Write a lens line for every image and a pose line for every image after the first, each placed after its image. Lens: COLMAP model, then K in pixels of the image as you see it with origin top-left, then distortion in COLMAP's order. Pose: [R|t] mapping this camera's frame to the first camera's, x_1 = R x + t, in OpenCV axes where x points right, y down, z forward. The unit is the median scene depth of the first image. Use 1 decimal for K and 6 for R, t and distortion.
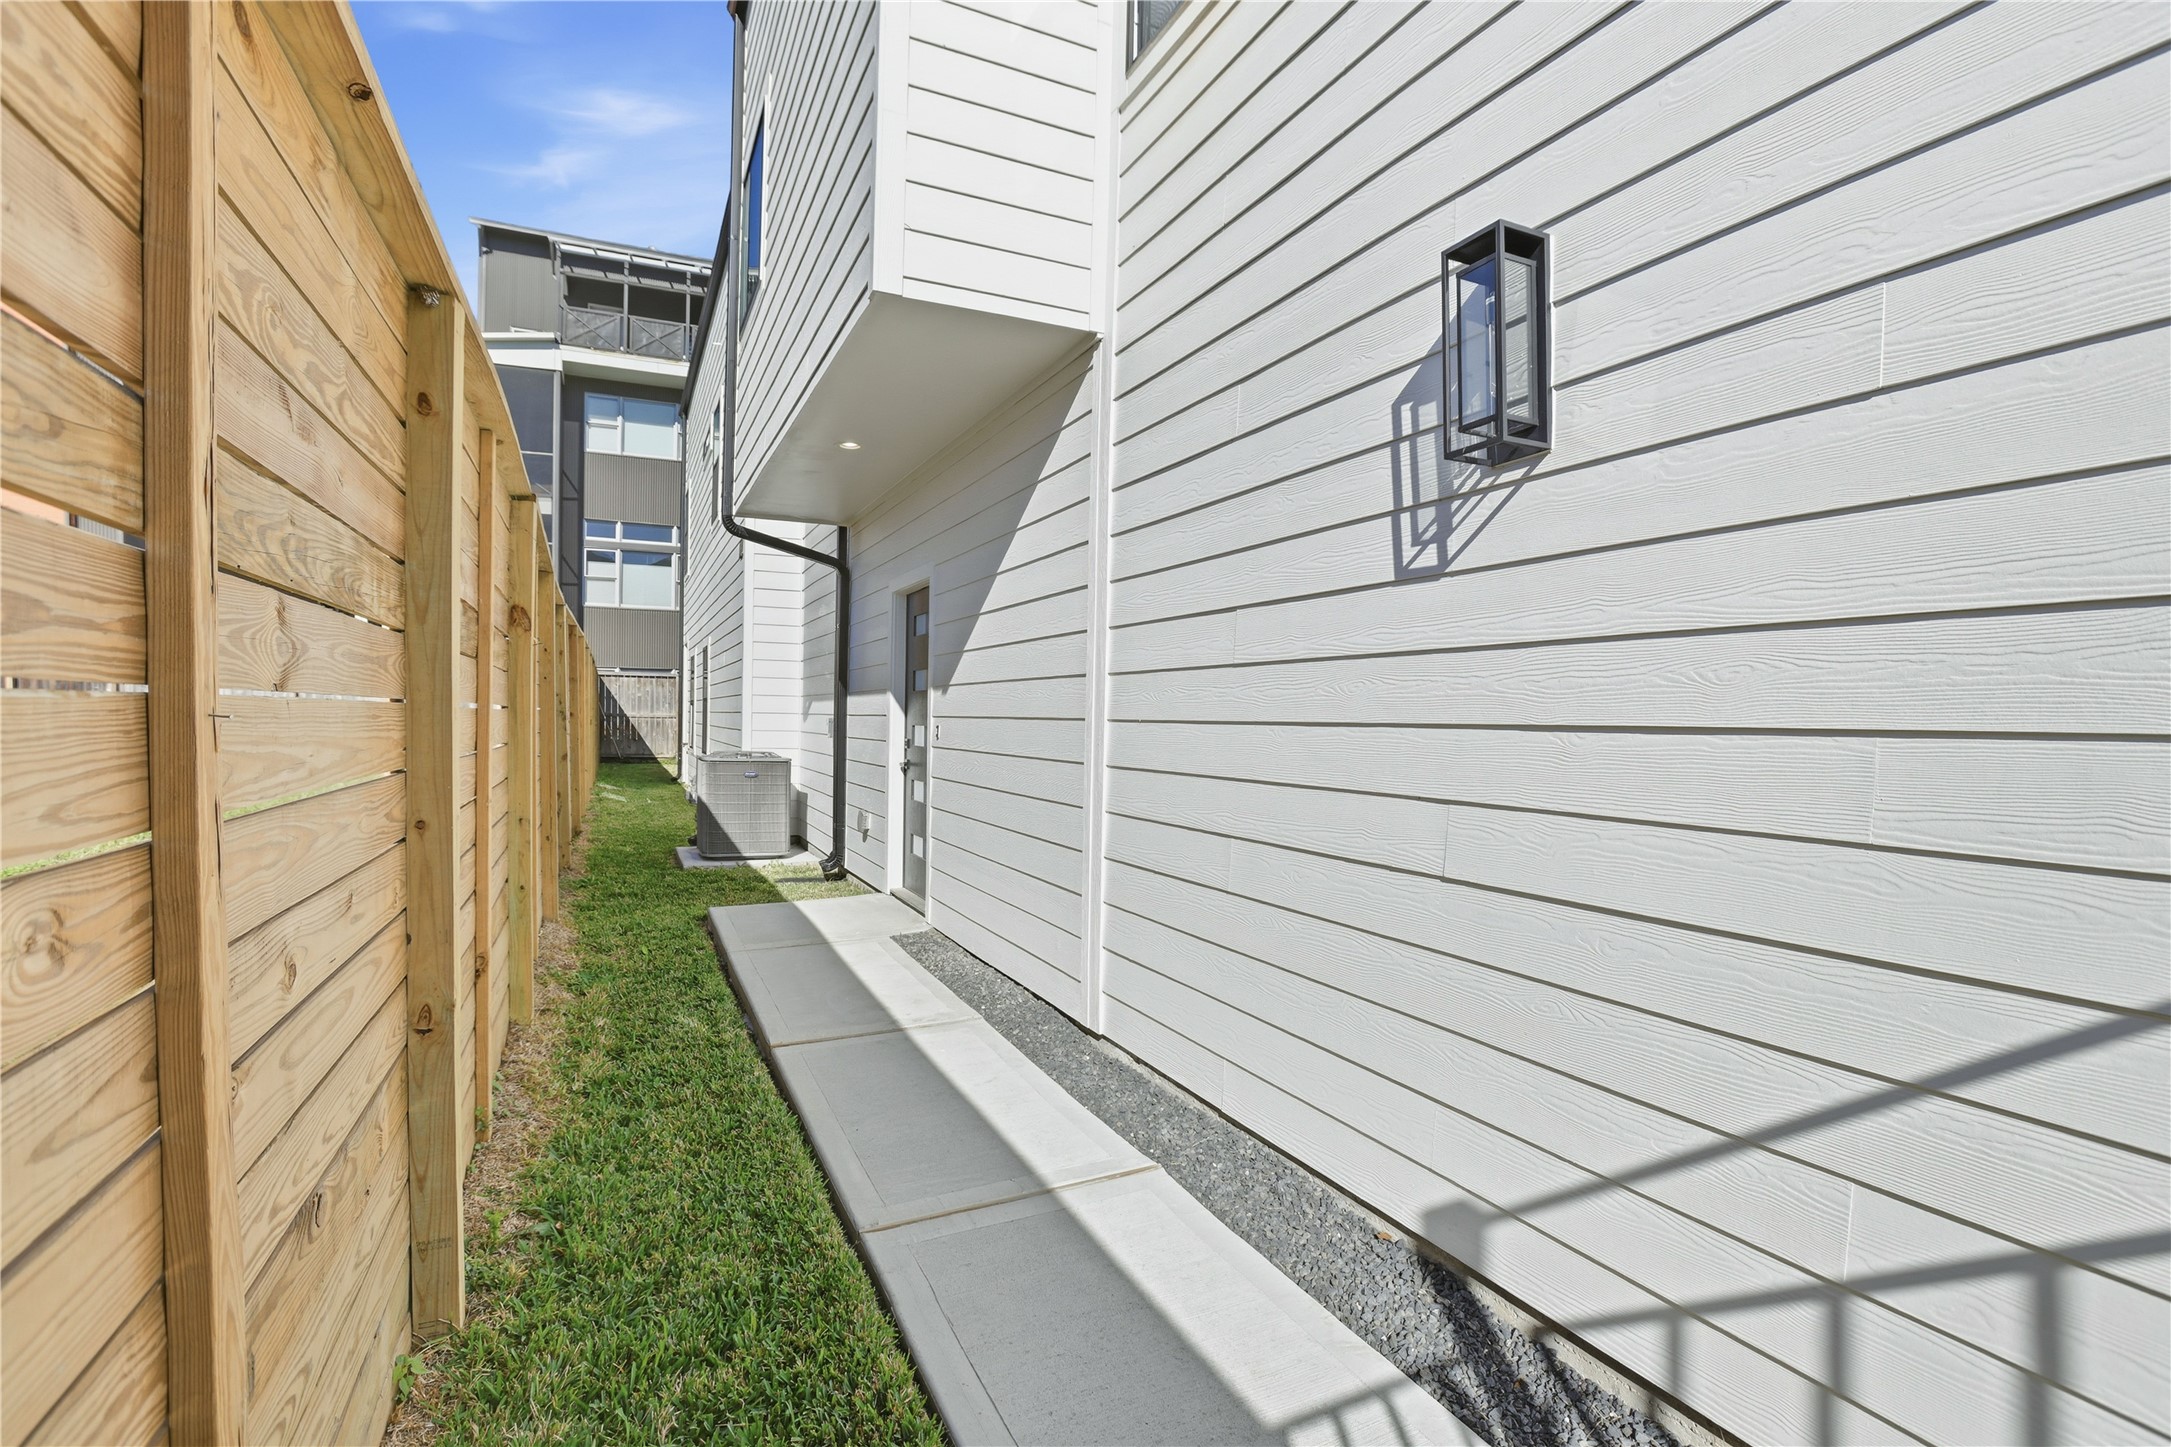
lens RADIAL K [[1060.0, 0, 1081.8], [0, 1060.0, 712.7], [0, 0, 1]] dist [-0.066982, 0.029994]
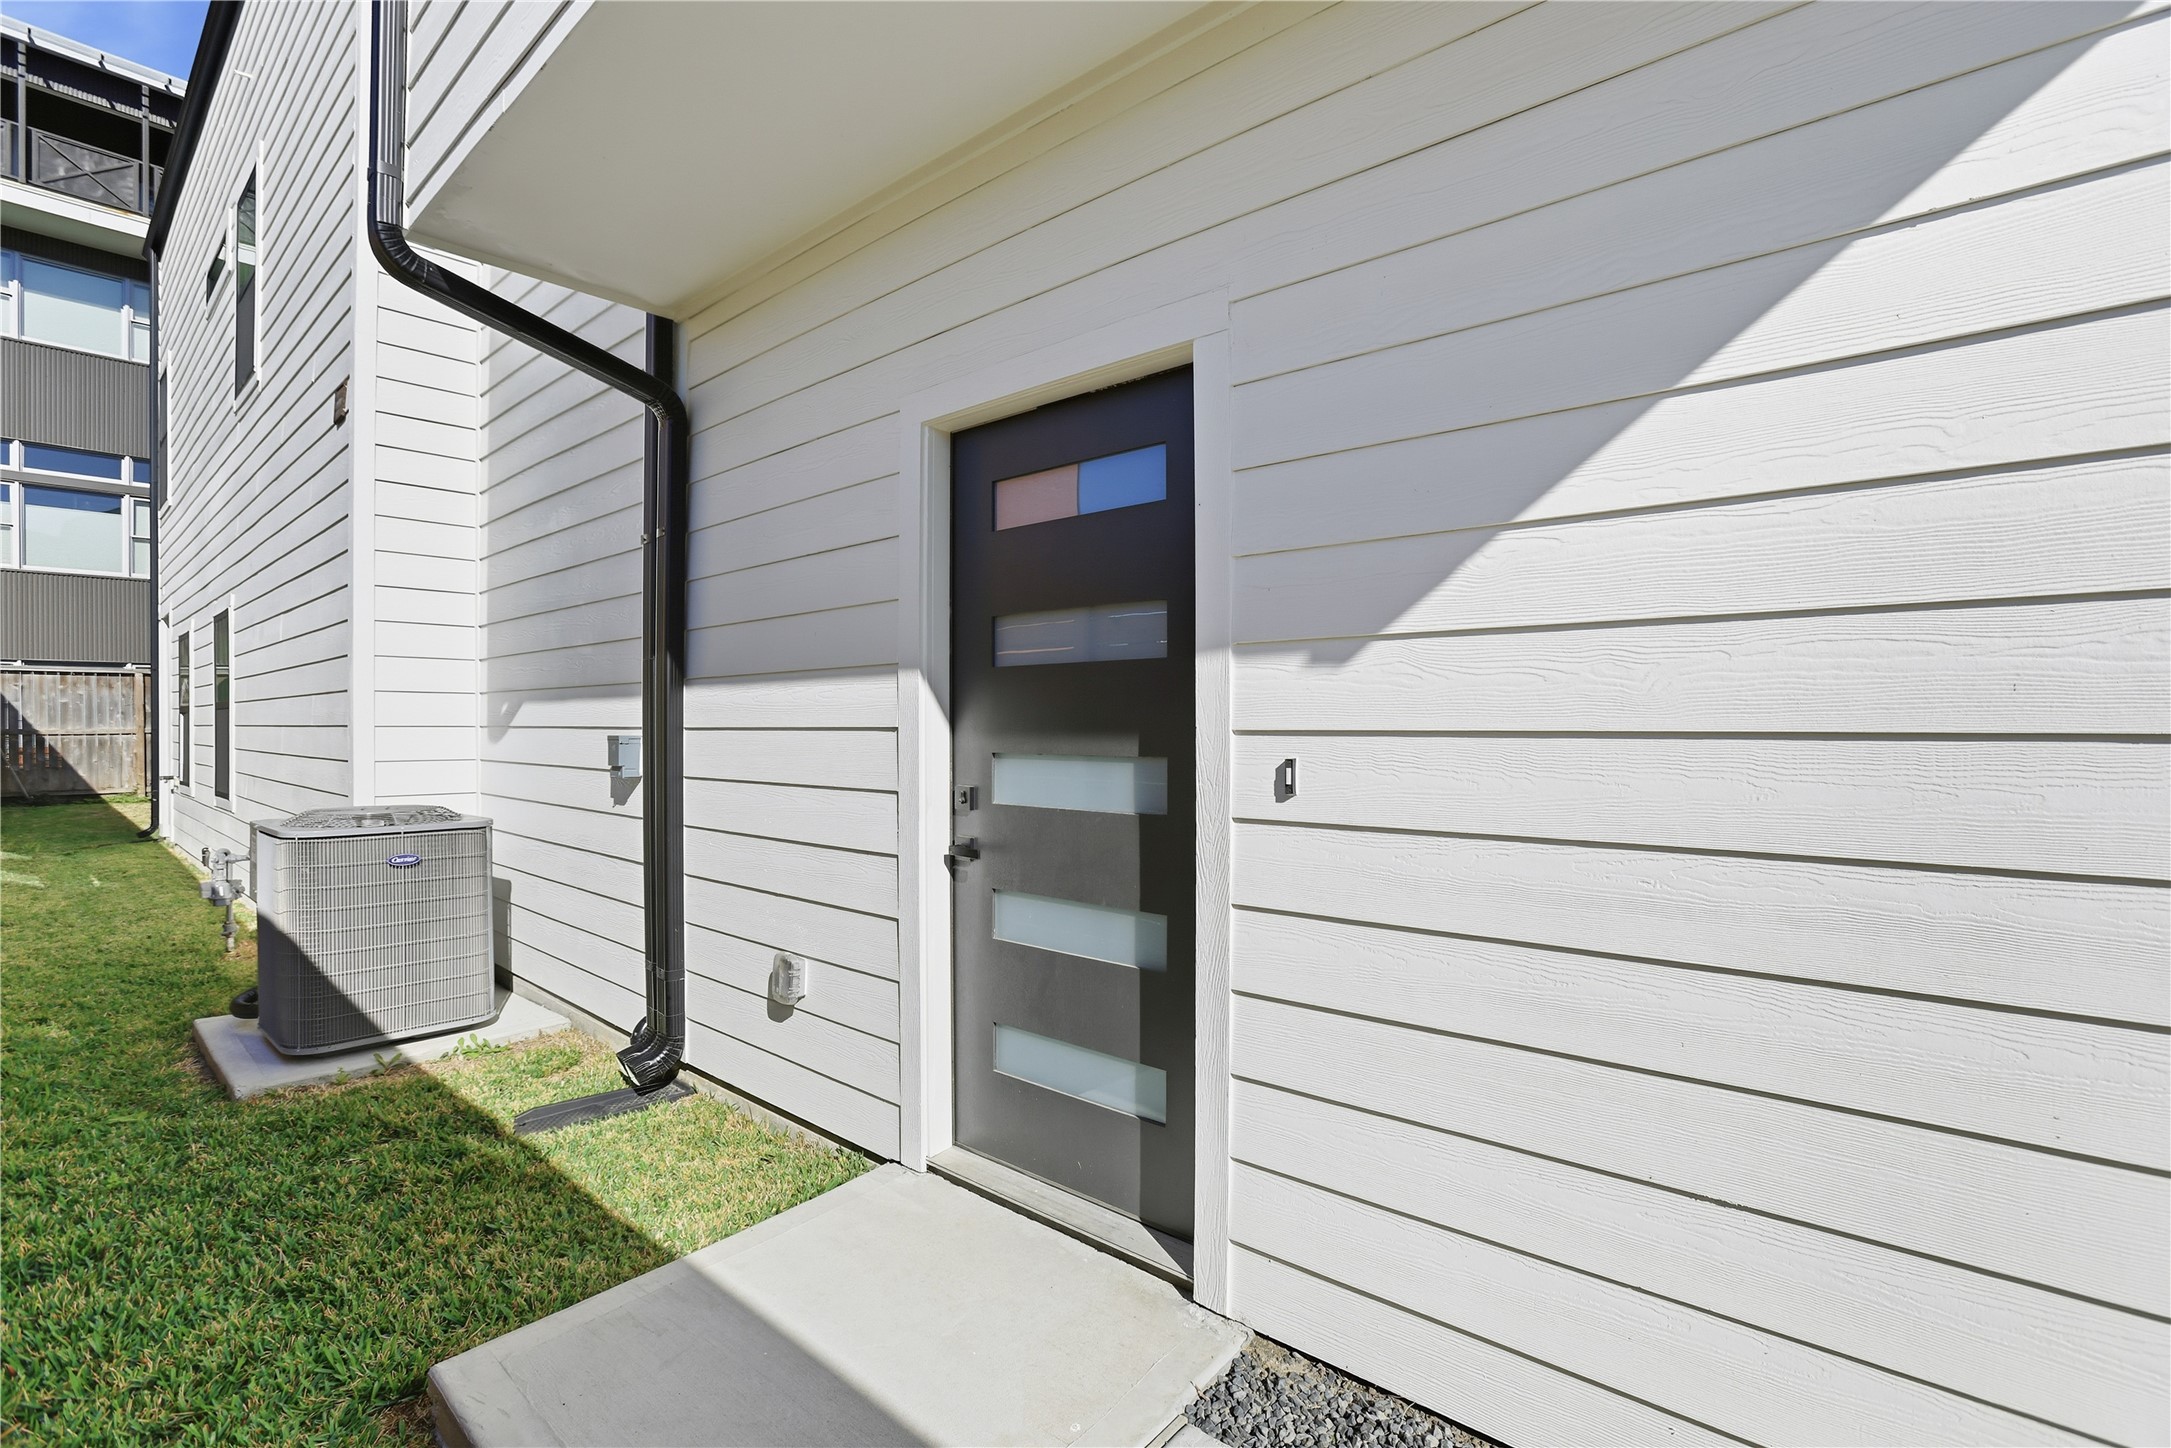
lens RADIAL K [[1051.1, 0, 1142.5], [0, 1051.1, 722.8], [0, 0, 1]] dist [-0.038362, 0.011496]
pose [[0.914603, -0.011440, 0.404190, -0.115286], [0.009584, 0.999932, 0.006616, -0.000942], [-0.404239, -0.002177, 0.914651, 0.260446]]
